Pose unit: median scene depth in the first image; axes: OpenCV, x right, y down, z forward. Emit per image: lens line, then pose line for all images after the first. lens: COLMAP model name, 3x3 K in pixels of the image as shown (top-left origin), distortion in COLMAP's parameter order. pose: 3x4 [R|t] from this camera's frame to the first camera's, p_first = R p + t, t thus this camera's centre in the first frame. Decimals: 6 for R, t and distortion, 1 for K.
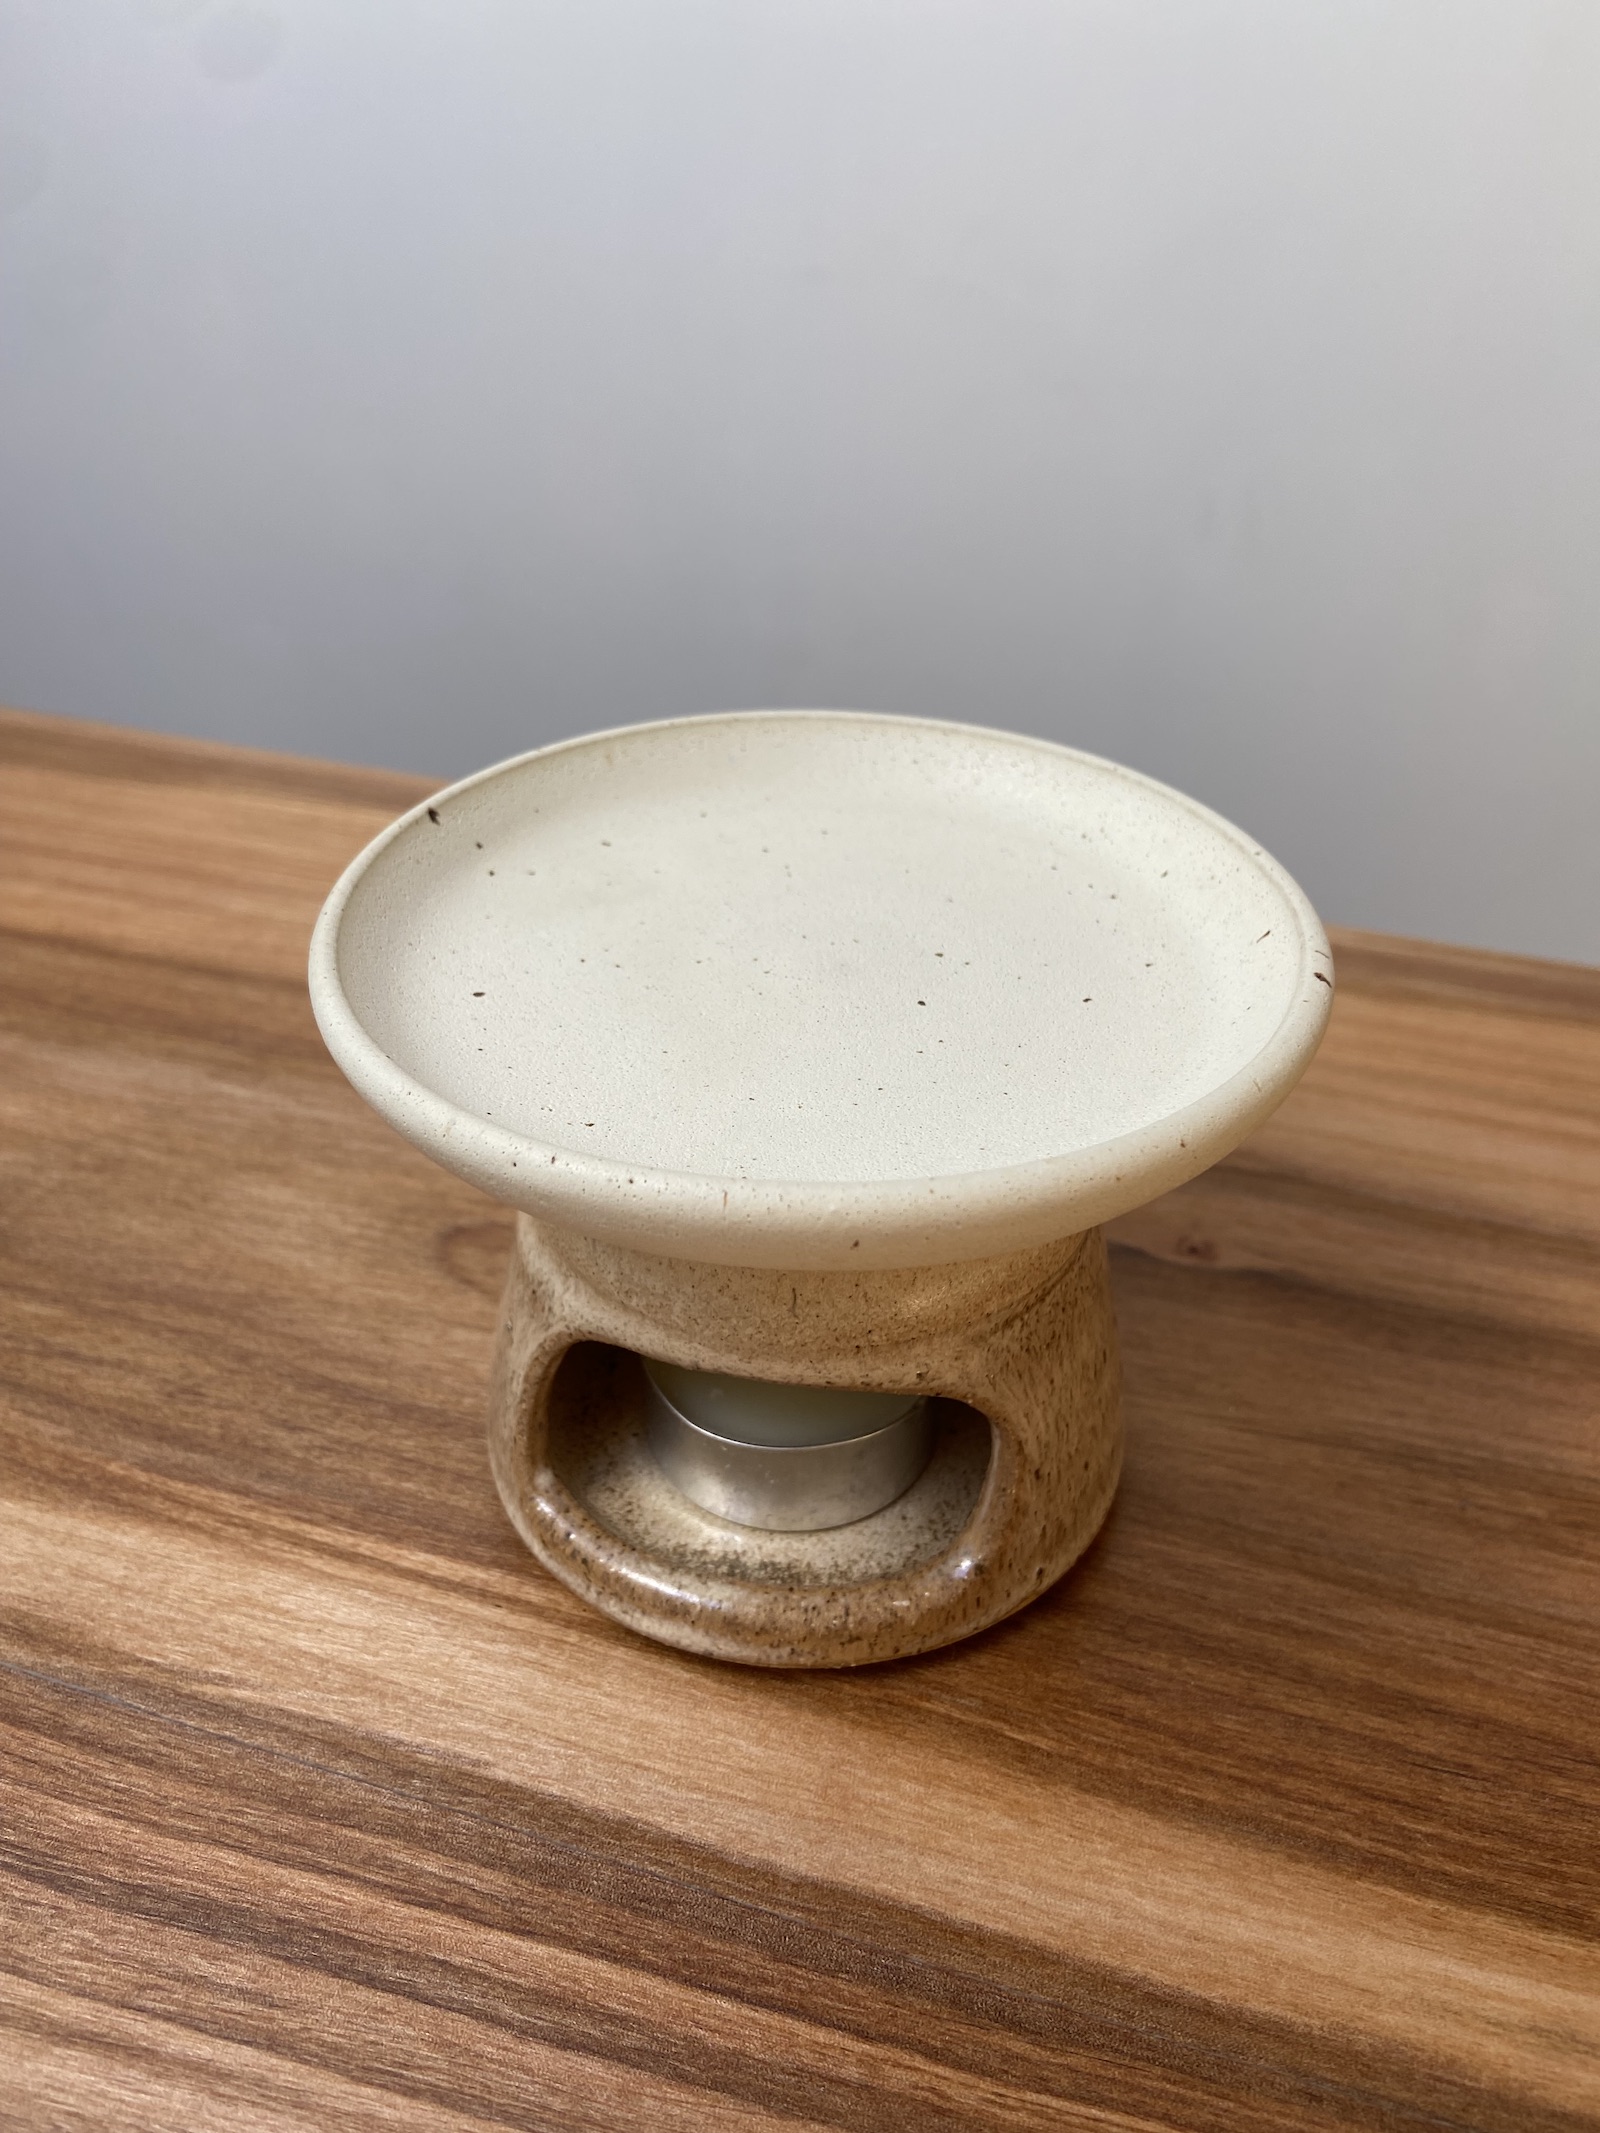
lens RADIAL K [[1753.1, 0, 800.0], [0, 1753.1, 1066.5], [0, 0, 1]] dist [0.196214, -0.312263]
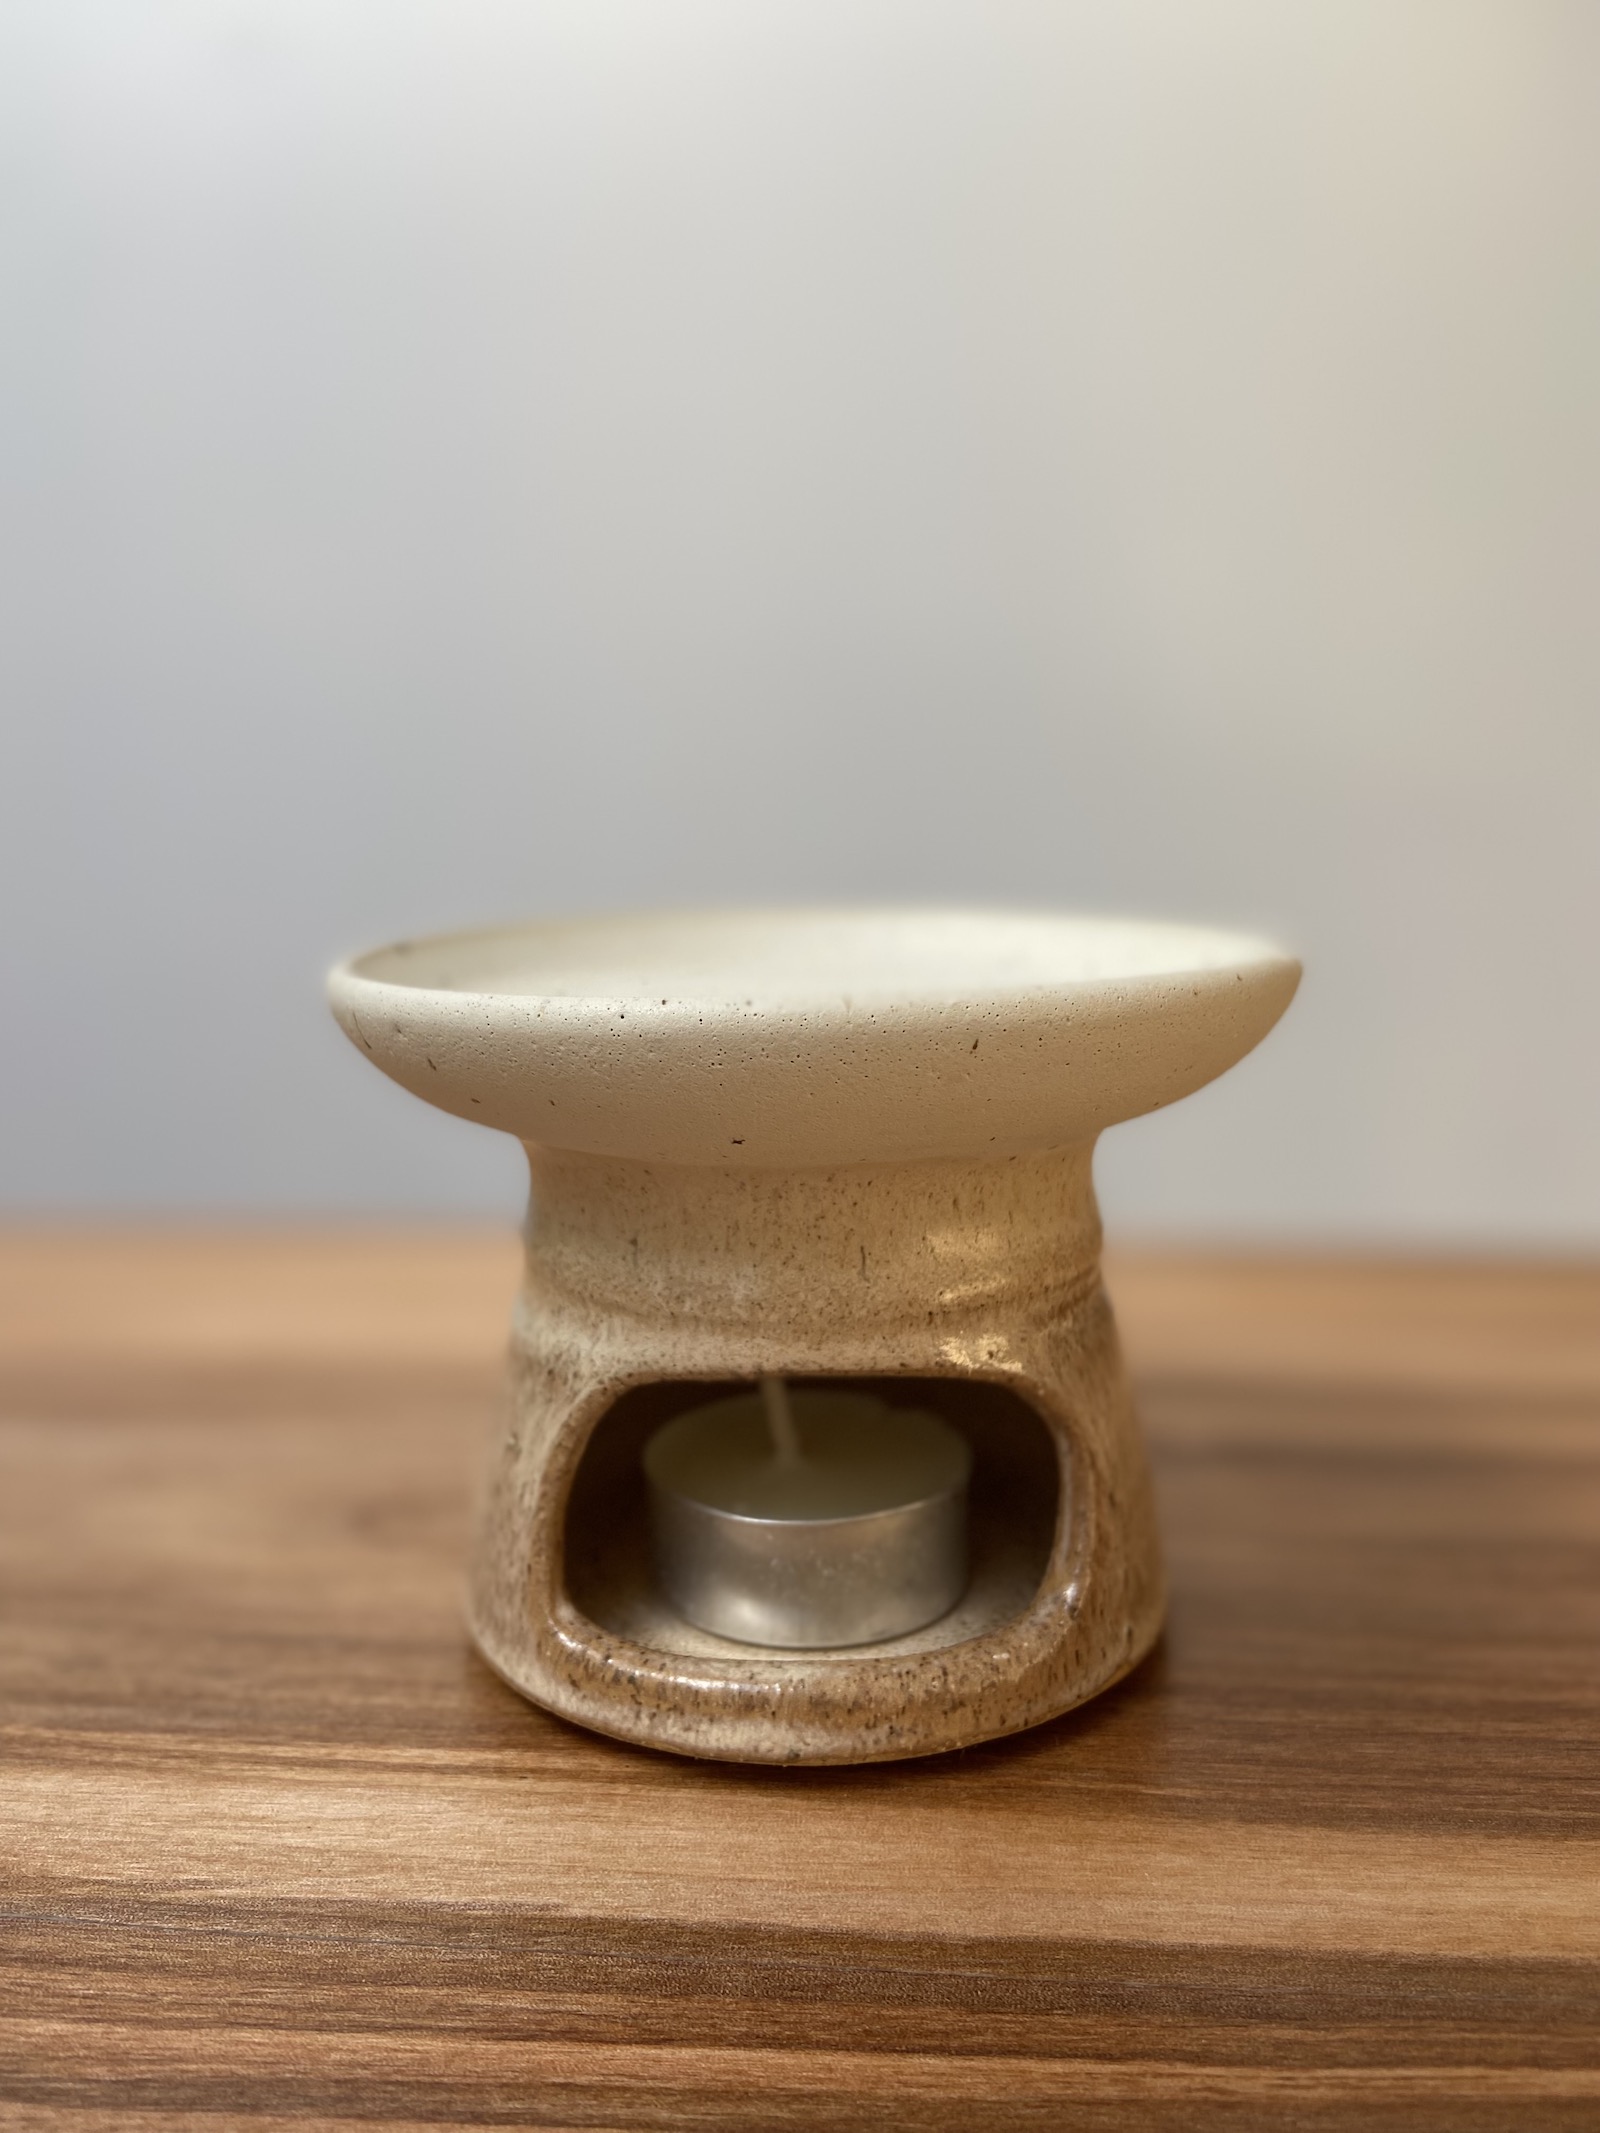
lens RADIAL K [[1753.1, 0, 800.0], [0, 1753.1, 1066.5], [0, 0, 1]] dist [0.196214, -0.312263]
pose [[0.976573, -0.059049, 0.206926, -0.214369], [0.140882, 0.902322, -0.407391, 0.394995], [-0.162658, 0.426999, 0.889502, 0.095857]]
